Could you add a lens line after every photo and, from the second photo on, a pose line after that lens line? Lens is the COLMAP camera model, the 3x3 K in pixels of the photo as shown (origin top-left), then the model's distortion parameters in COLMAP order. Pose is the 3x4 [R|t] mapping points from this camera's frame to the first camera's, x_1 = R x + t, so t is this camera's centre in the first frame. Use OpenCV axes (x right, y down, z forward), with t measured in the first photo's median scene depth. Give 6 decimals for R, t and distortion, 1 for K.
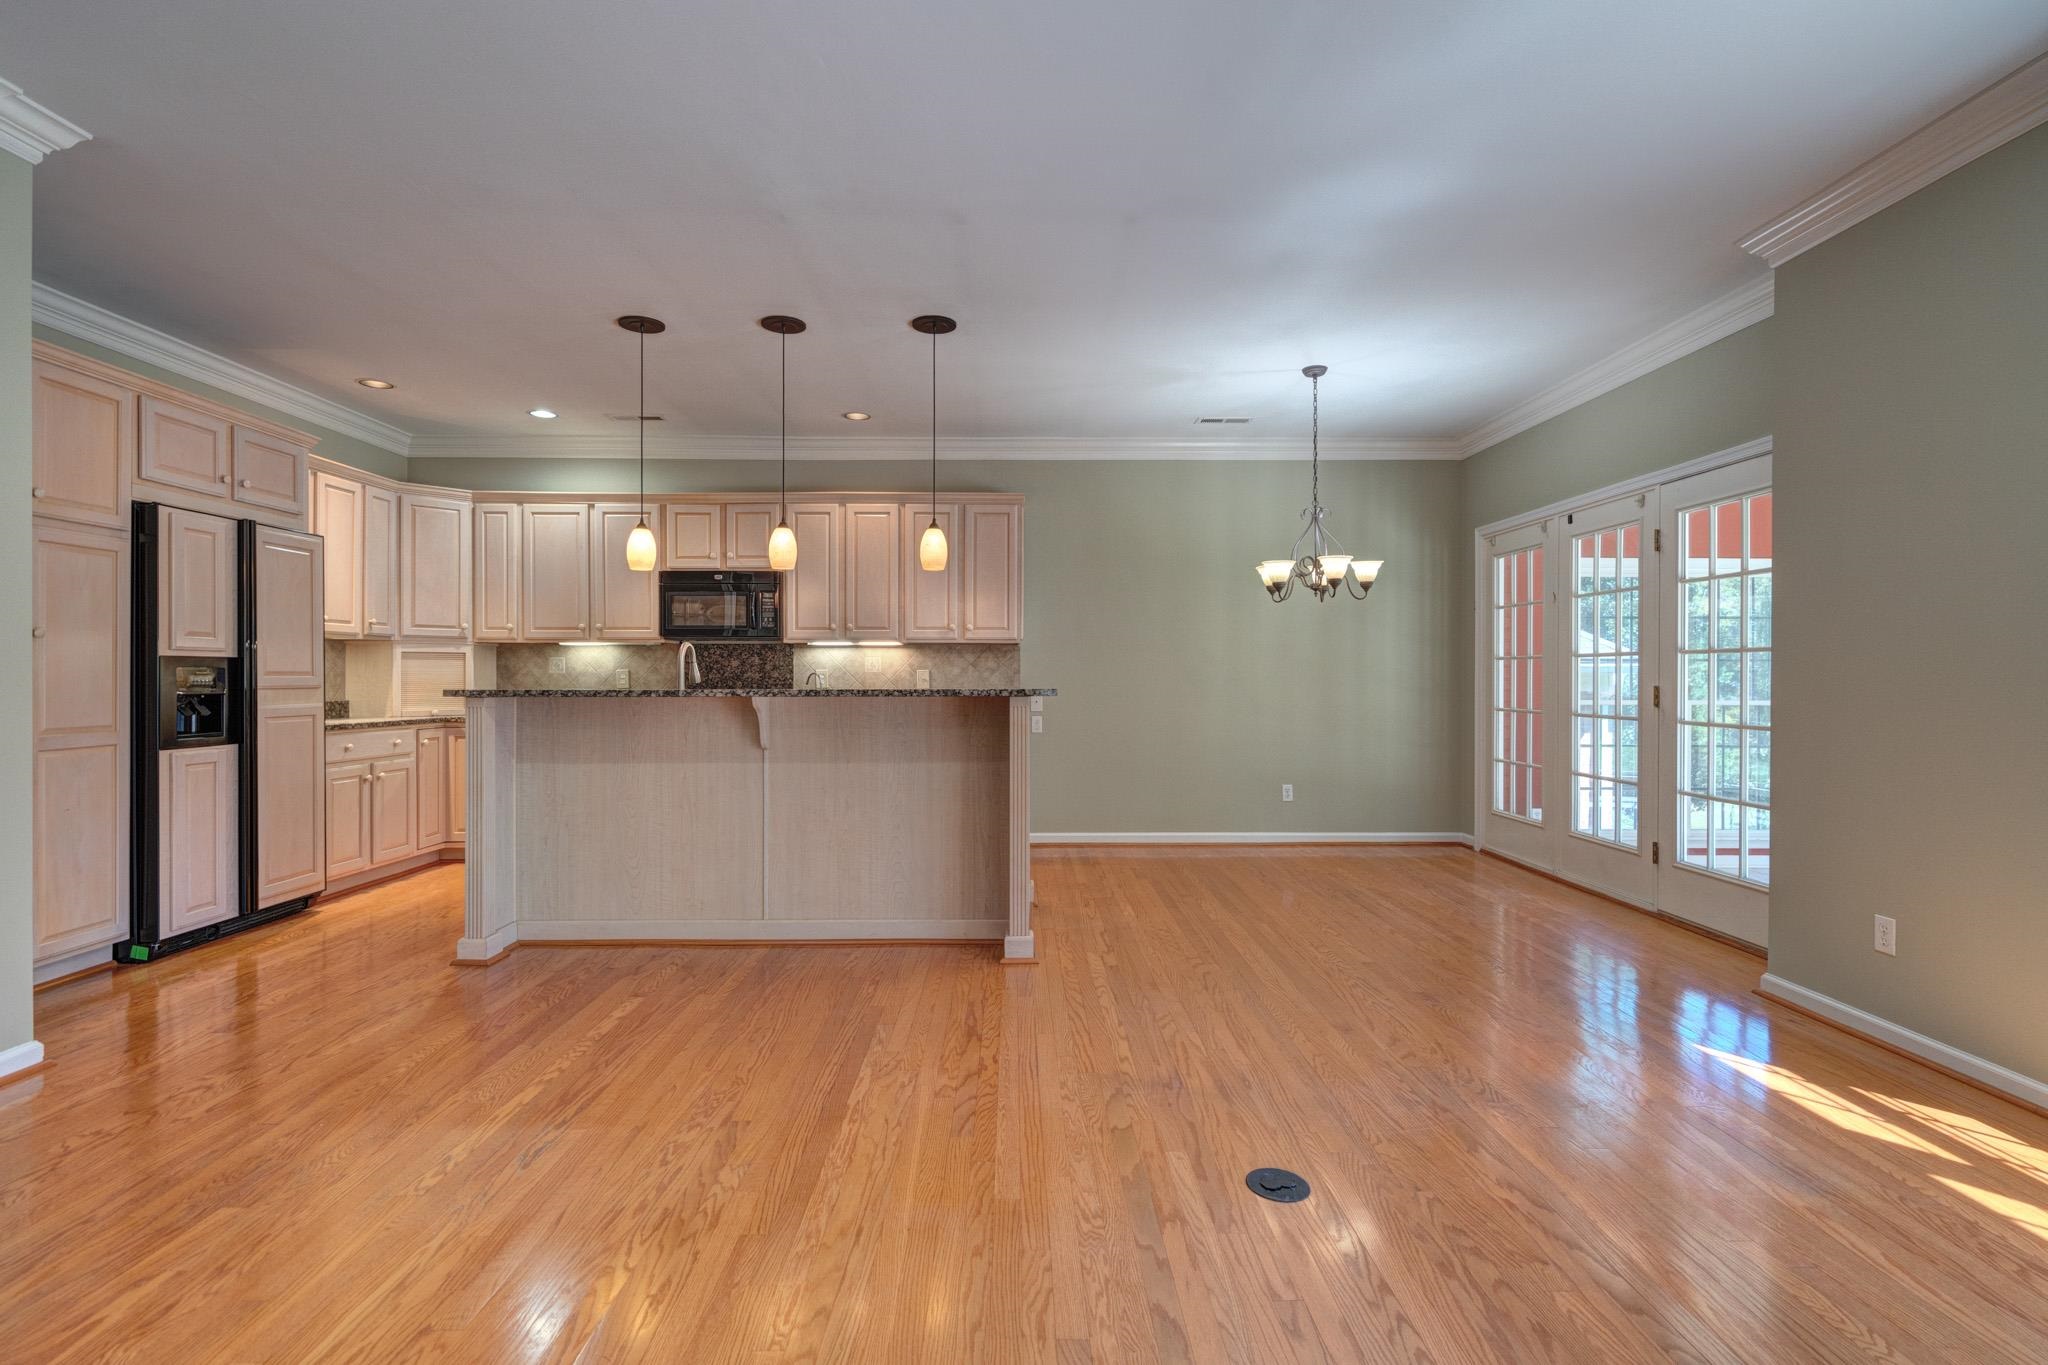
lens RADIAL K [[953.2, 0, 1021.8], [0, 953.2, 676.5], [0, 0, 1]] dist [0.000134, 0.000283]
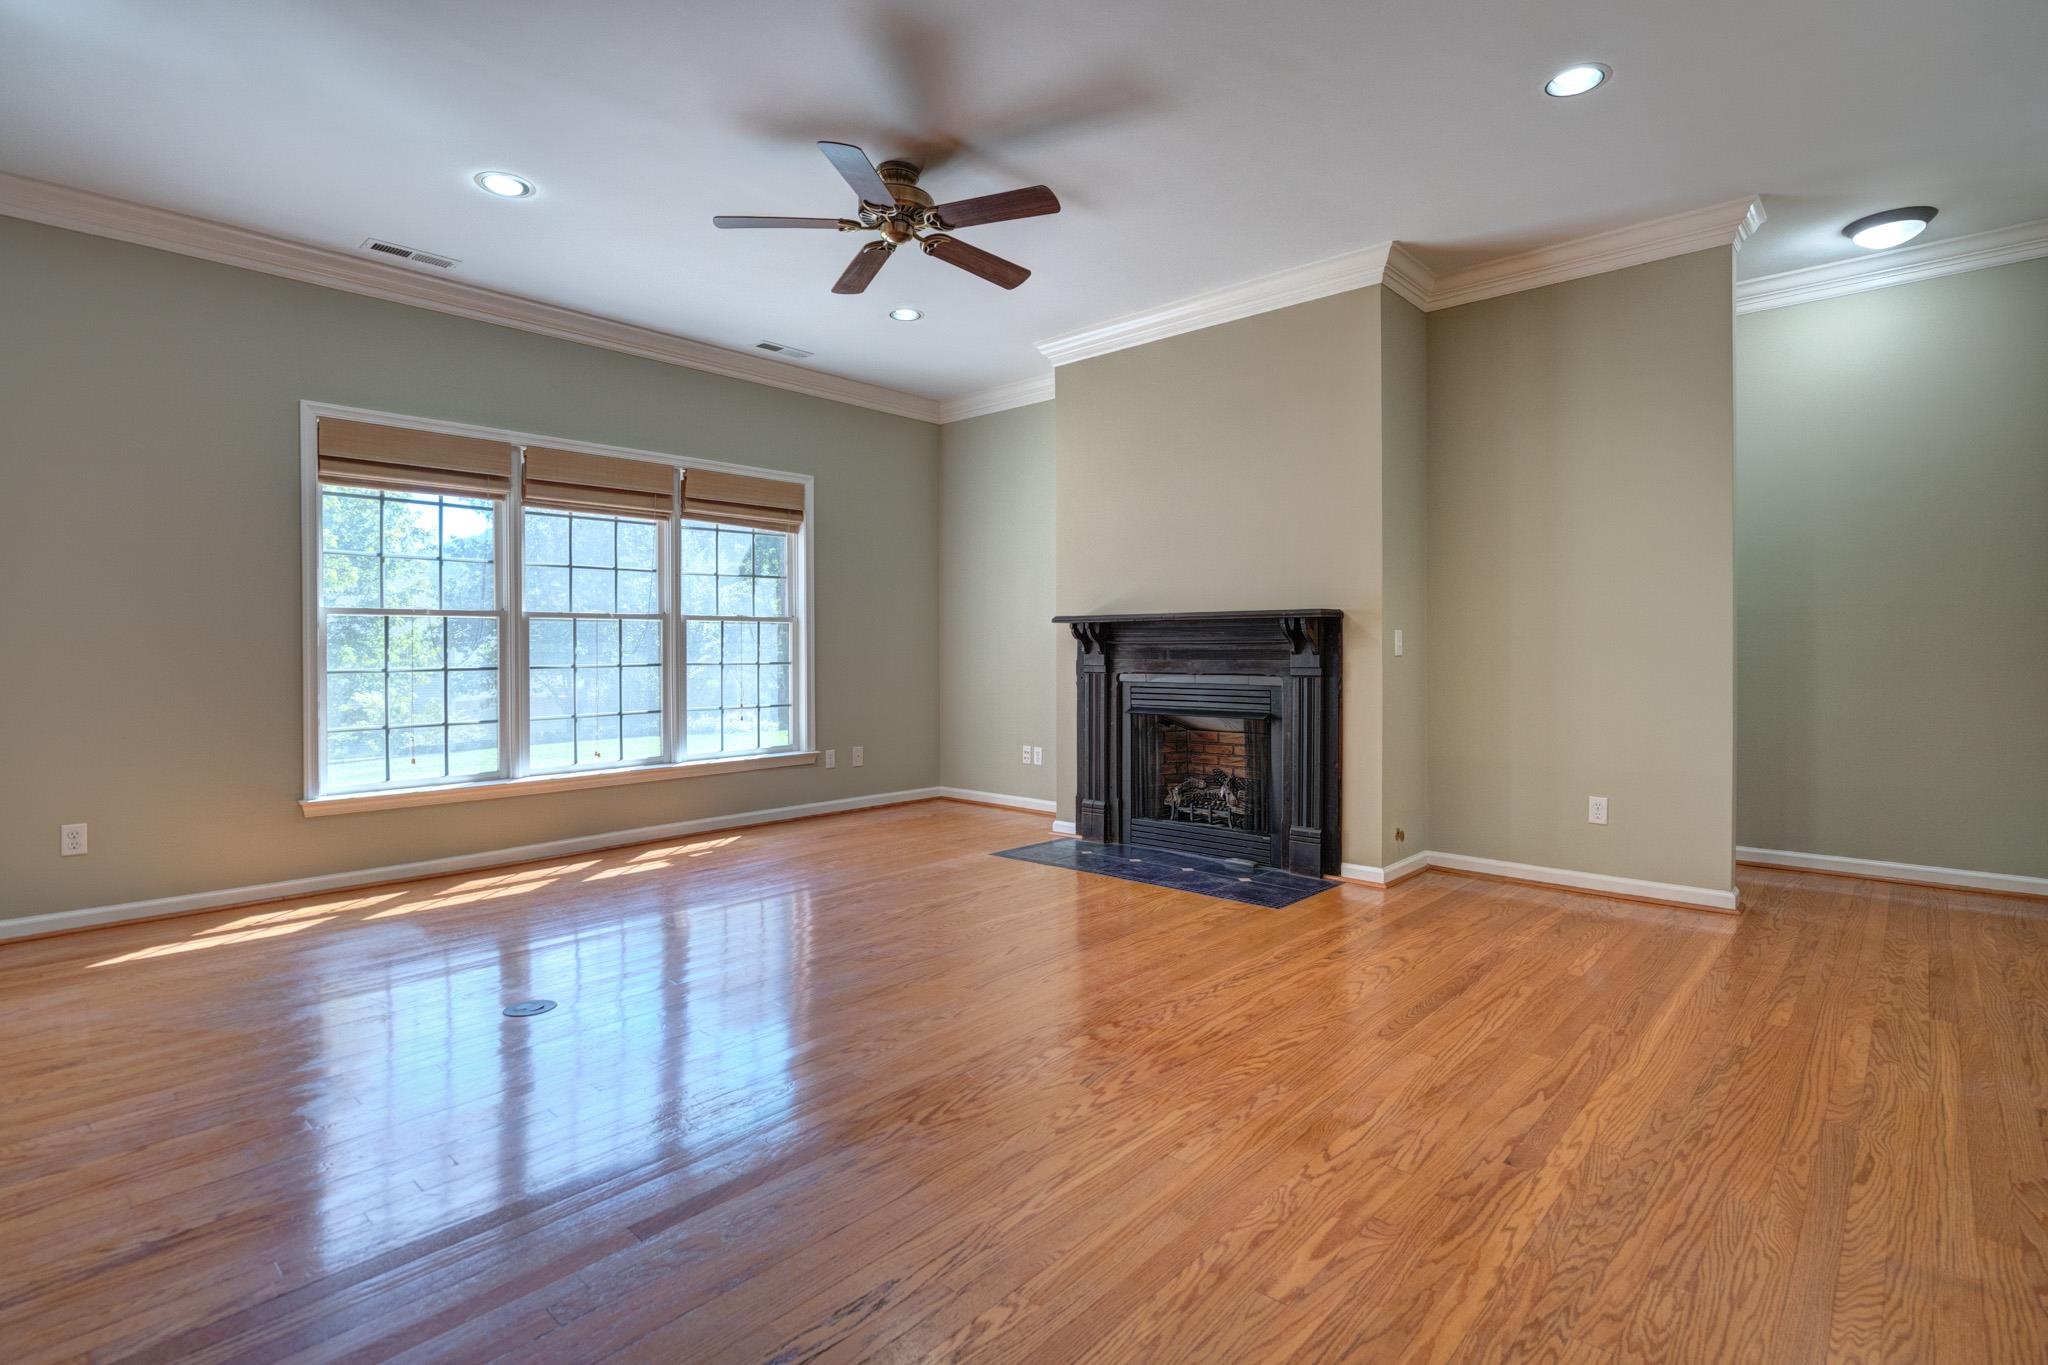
lens RADIAL K [[992.5, 0, 1023.2], [0, 992.5, 656.1], [0, 0, 1]] dist [-0.001792, 0.001191]
pose [[-0.732230, -0.001311, 0.681057, -0.507082], [0.005060, 0.999960, 0.007366, 0.023308], [-0.681039, 0.008840, -0.732194, 0.681825]]
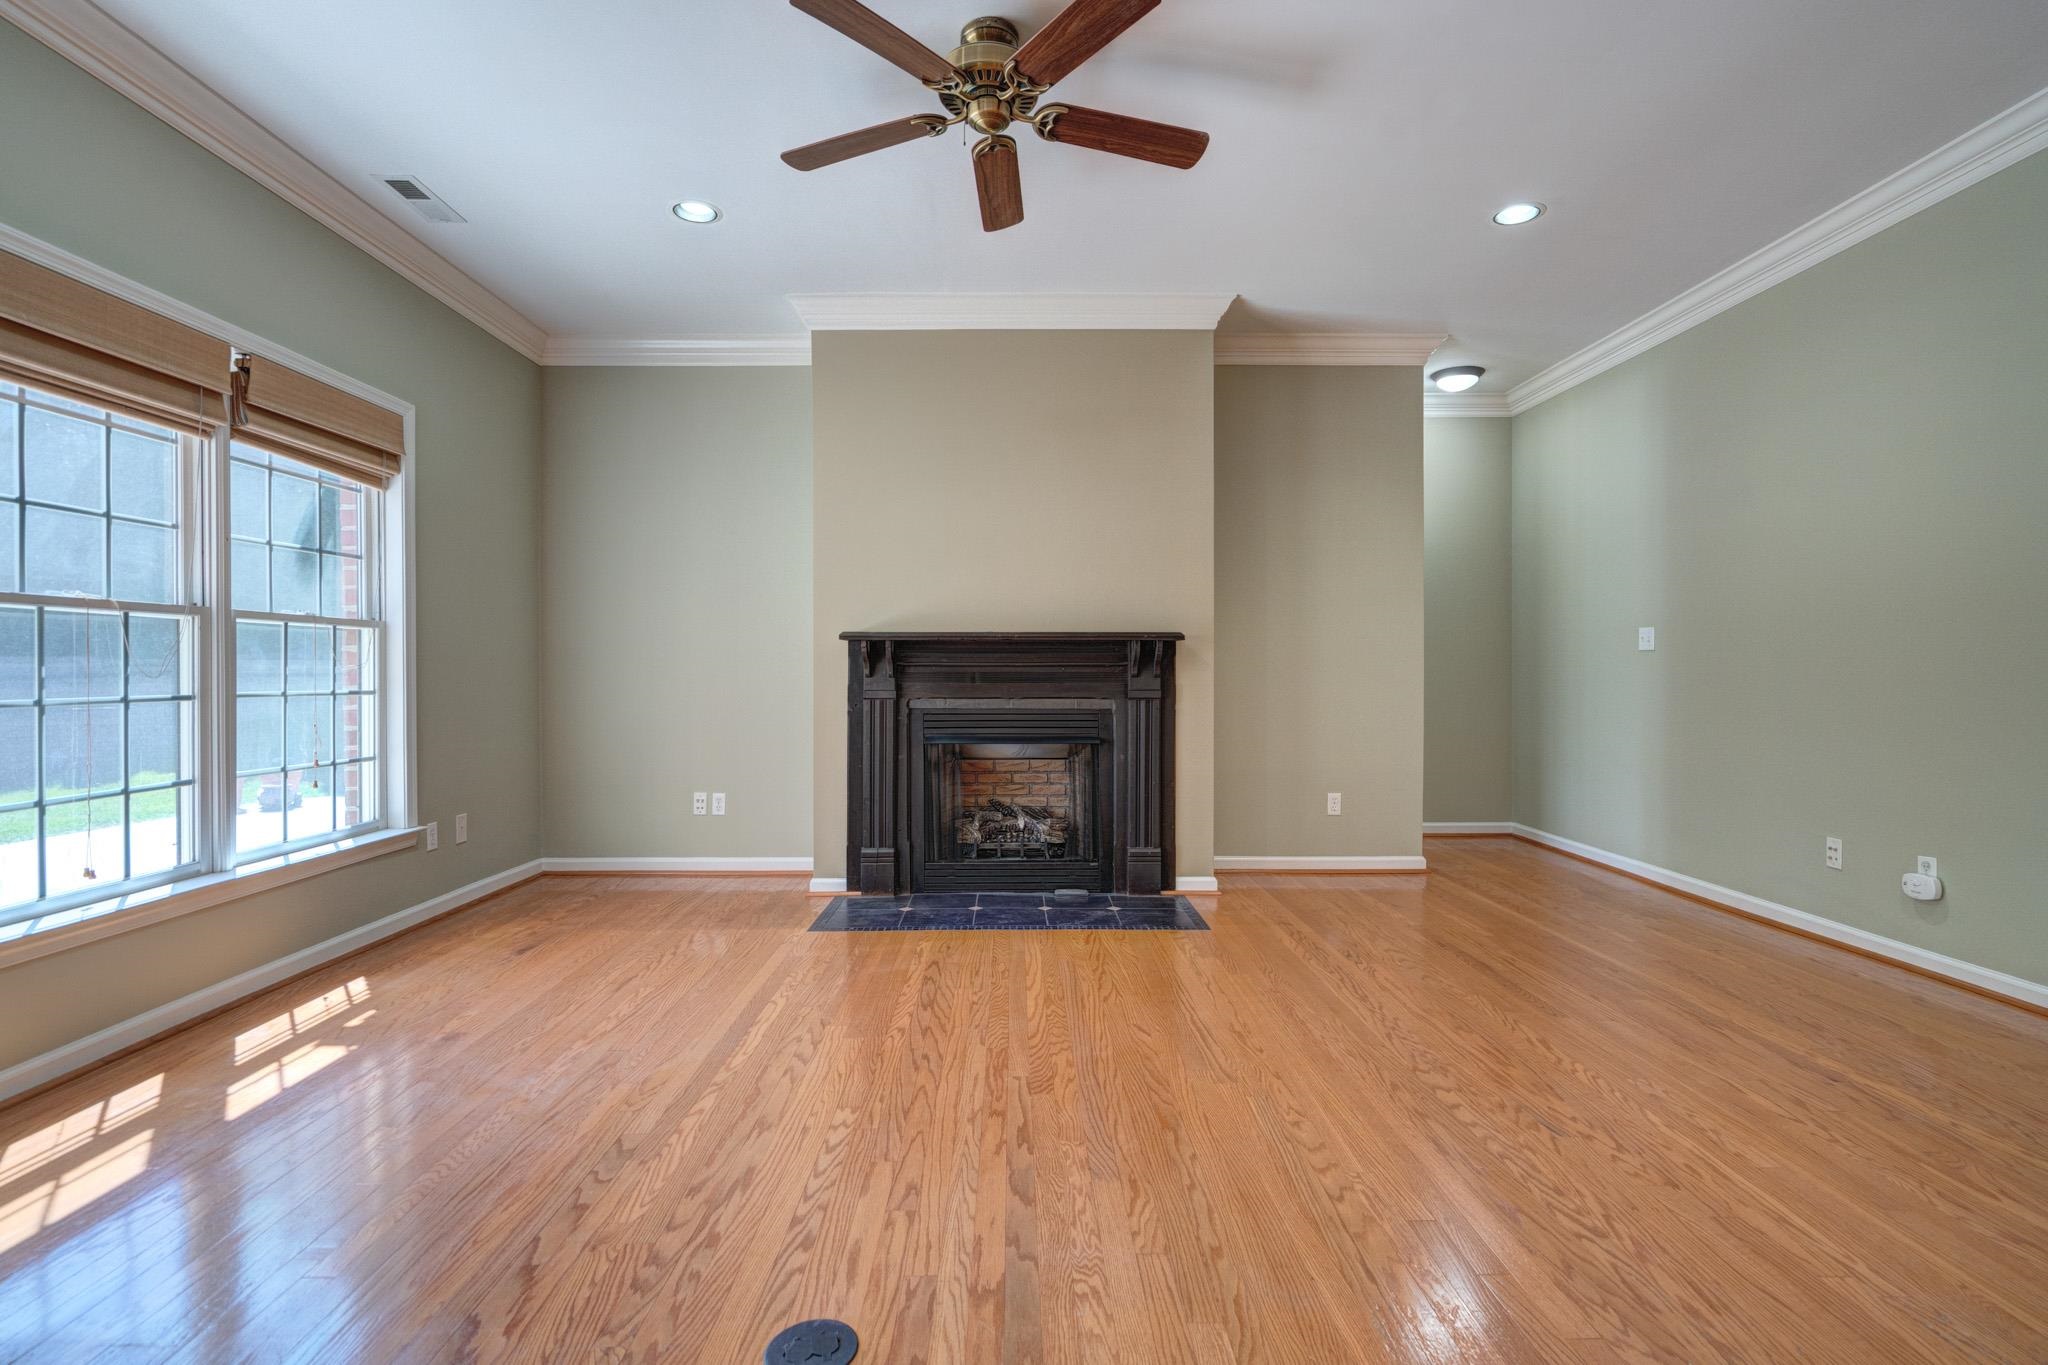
lens RADIAL K [[984.7, 0, 1020.2], [0, 984.7, 679.8], [0, 0, 1]] dist [0.000614, 0.001589]
pose [[-0.999994, 0.001841, 0.003024, 0.052958], [0.001869, 0.999957, 0.009115, 0.023920], [-0.003007, 0.009121, -0.999954, 0.757736]]
